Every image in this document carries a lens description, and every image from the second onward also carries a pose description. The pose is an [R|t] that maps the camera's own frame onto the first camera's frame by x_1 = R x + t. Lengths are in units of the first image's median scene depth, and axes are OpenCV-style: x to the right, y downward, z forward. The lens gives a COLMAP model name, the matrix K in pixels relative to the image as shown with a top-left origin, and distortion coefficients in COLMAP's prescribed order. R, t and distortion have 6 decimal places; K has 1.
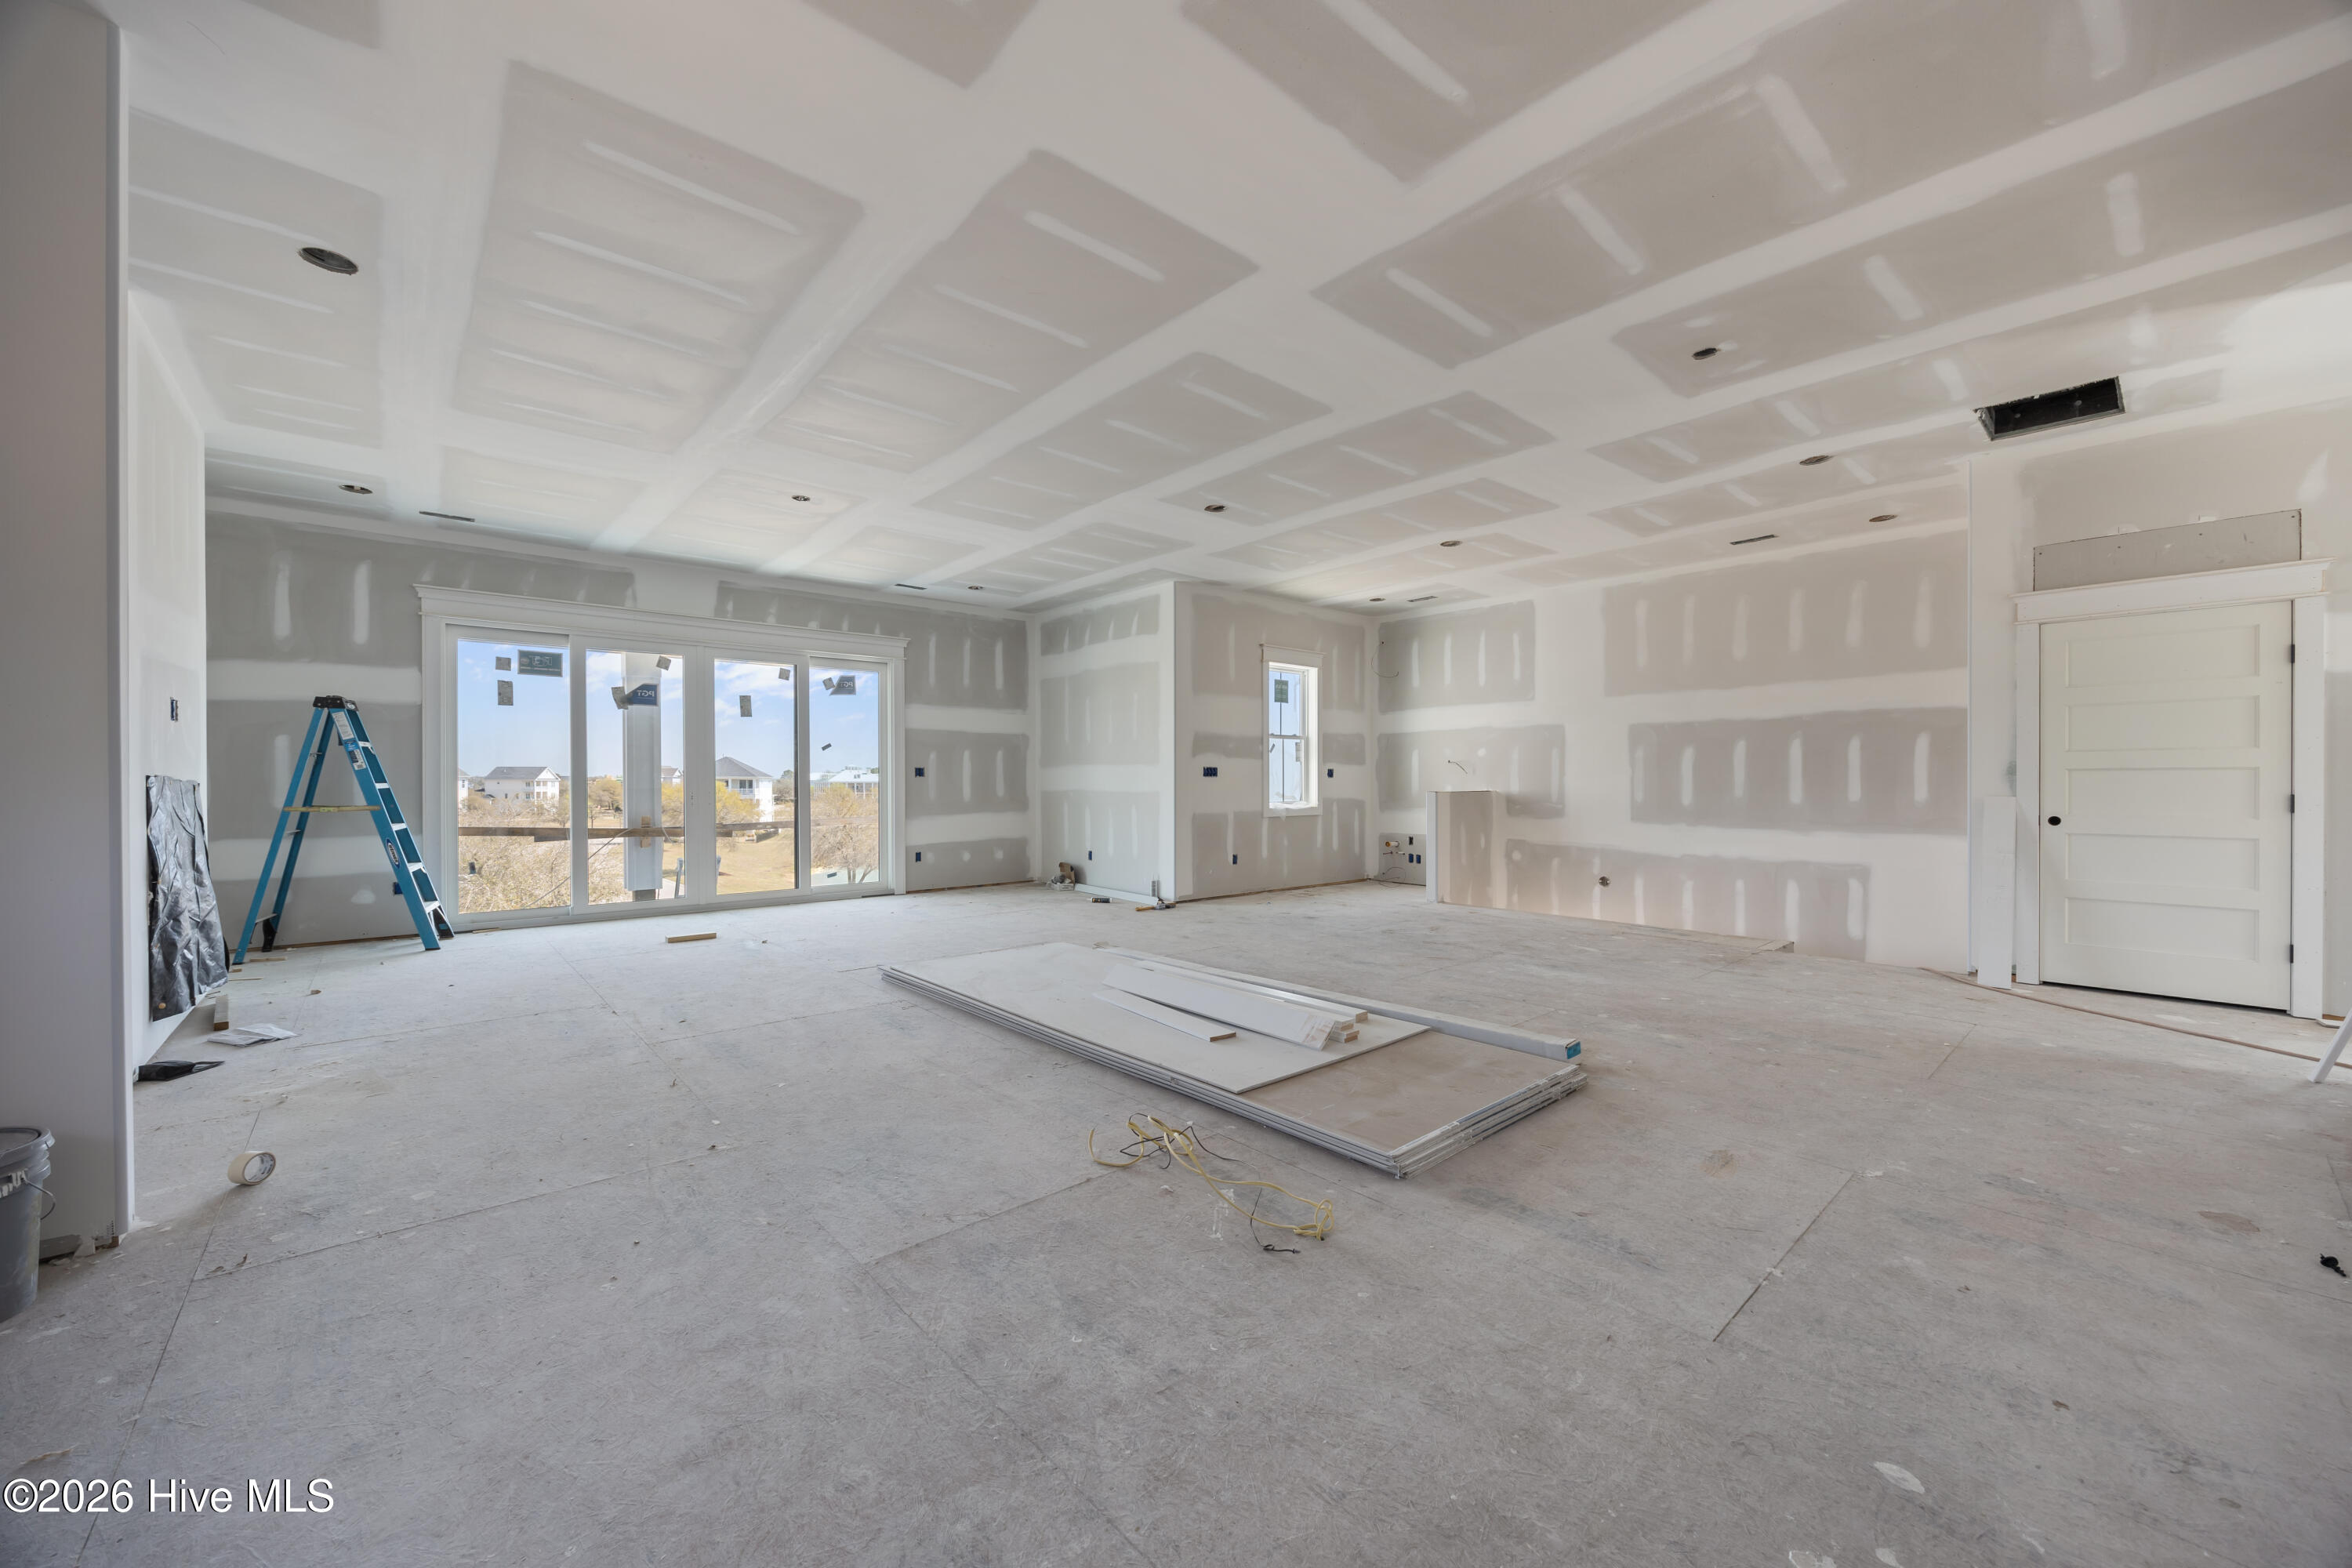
lens RADIAL K [[891.0, 0, 1185.9], [0, 891.0, 784.8], [0, 0, 1]] dist [-0.002476, -0.000045]
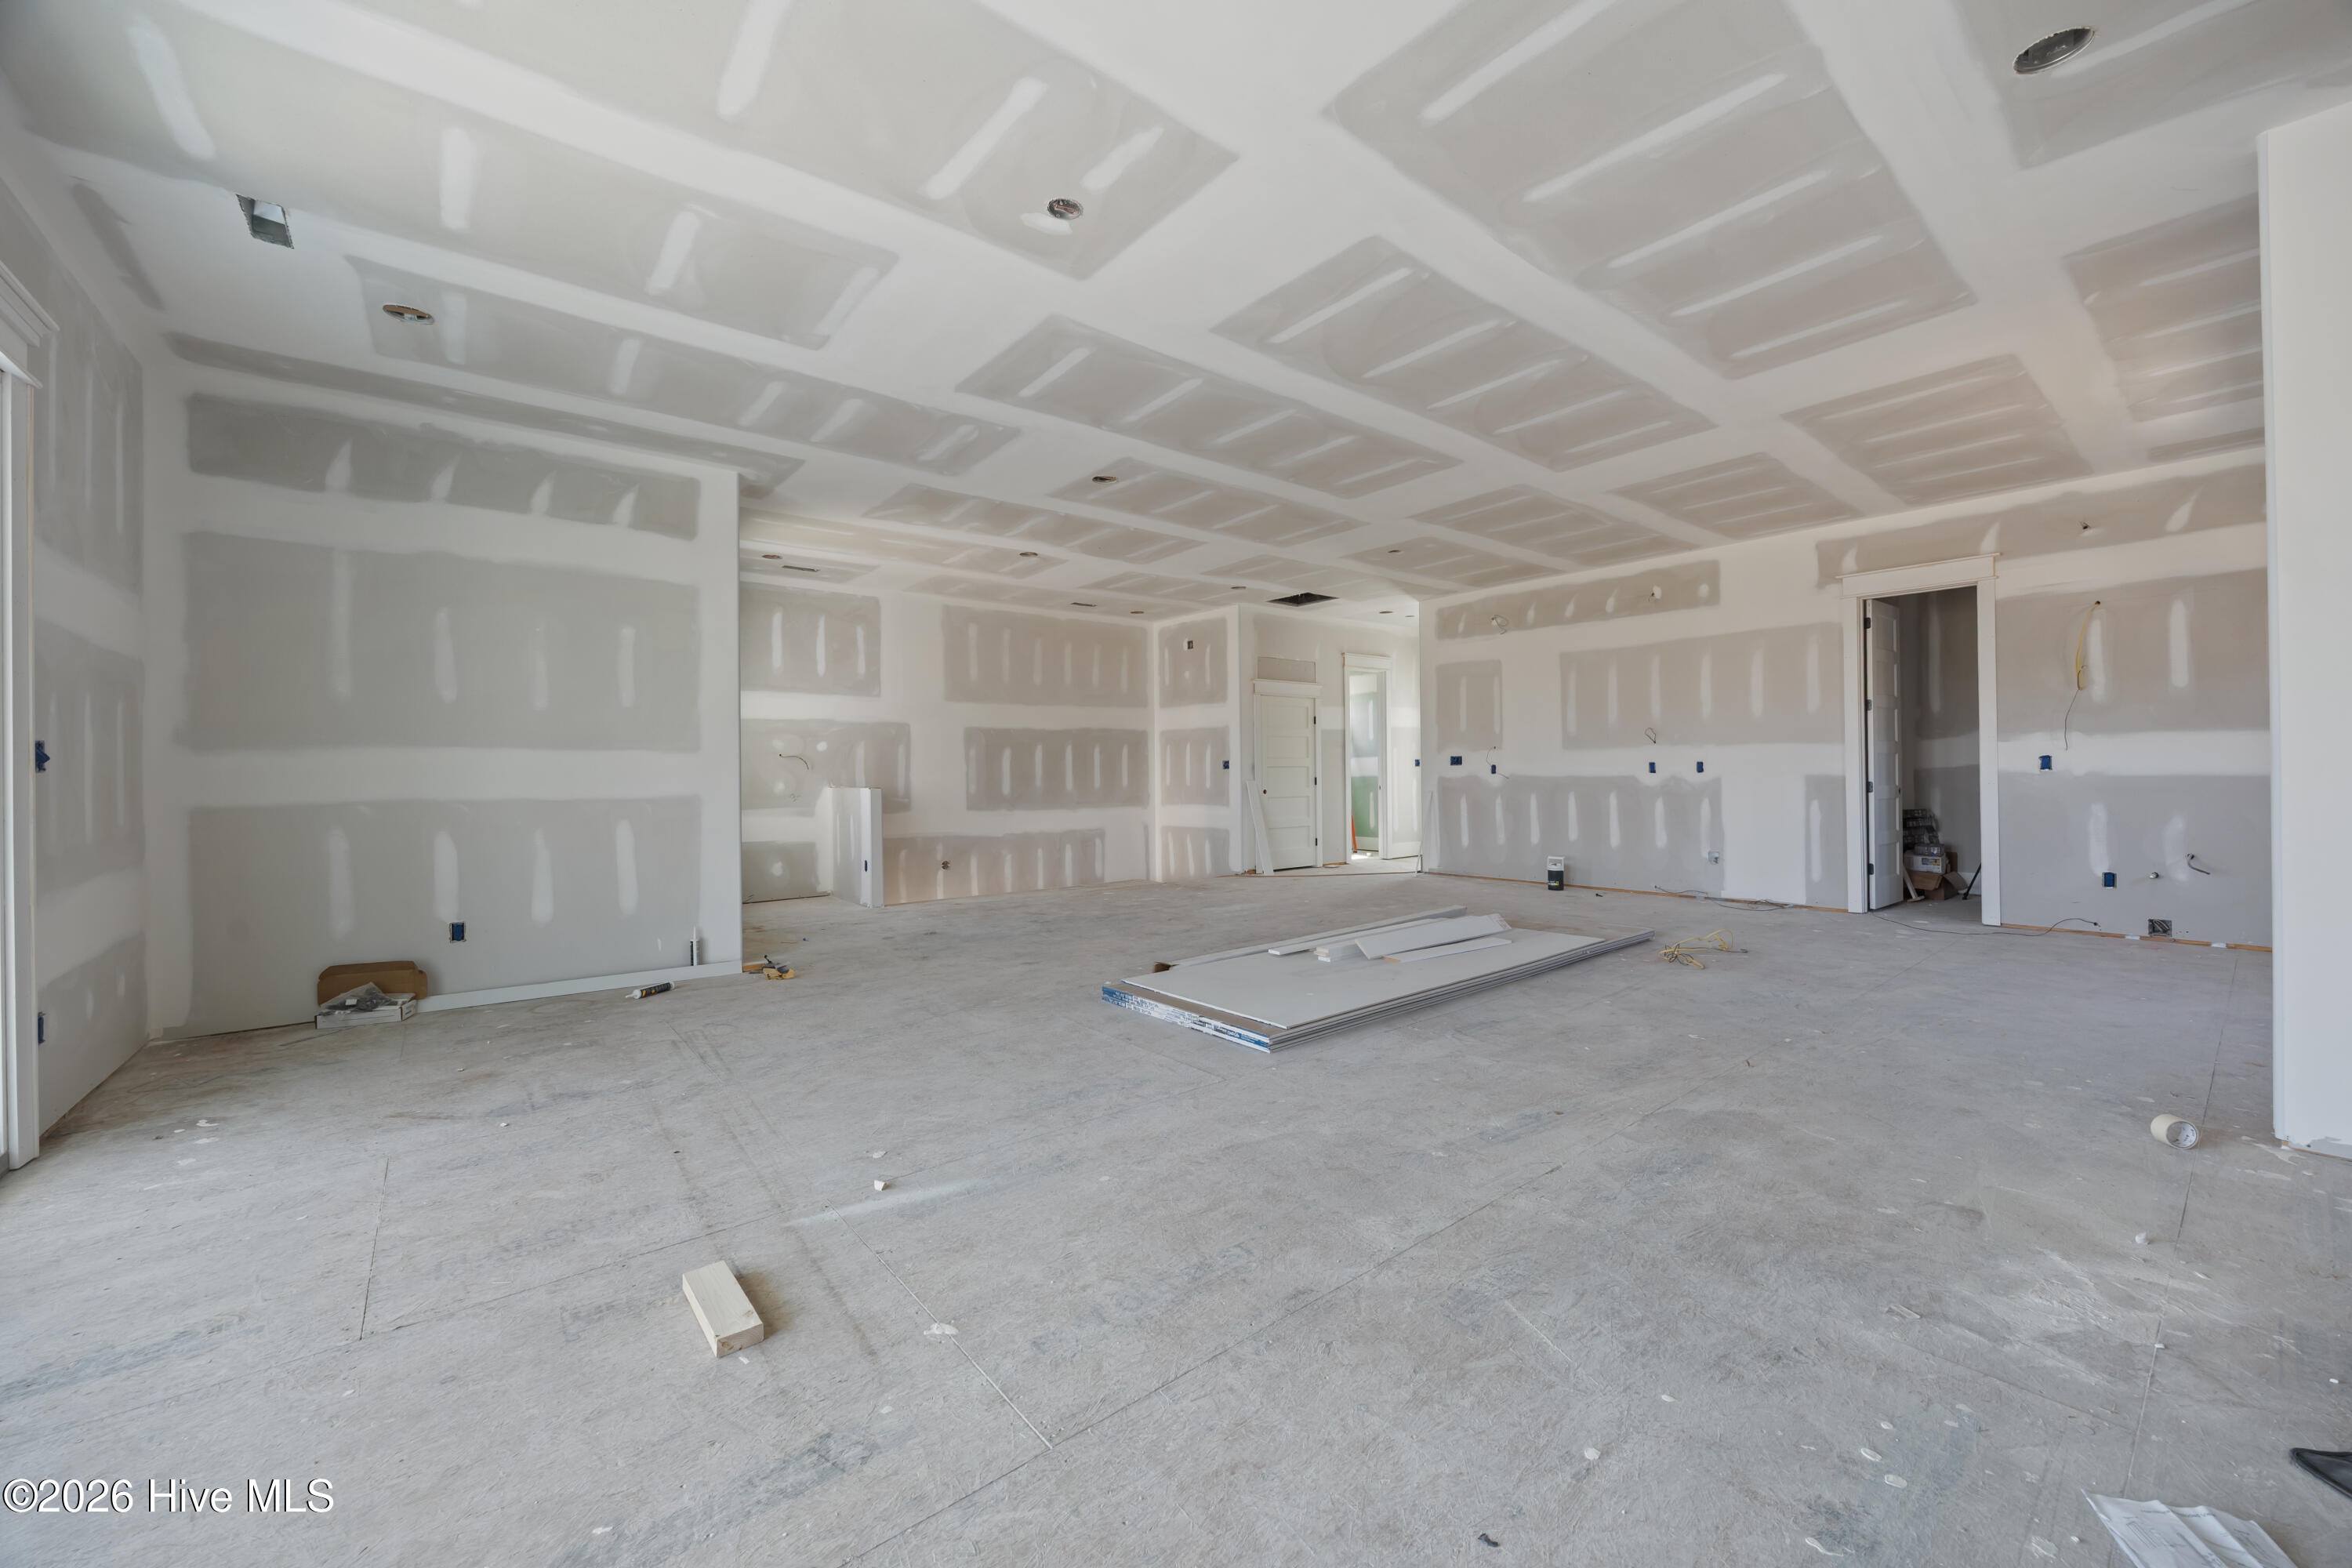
lens RADIAL K [[918.1, 0, 1183.6], [0, 918.1, 768.0], [0, 0, 1]] dist [-0.000526, 0.000014]
pose [[0.035004, 0.007632, 0.999358, -0.738667], [0.016769, 0.999826, -0.008223, 0.000036], [-0.999246, 0.017046, 0.034869, 0.716622]]
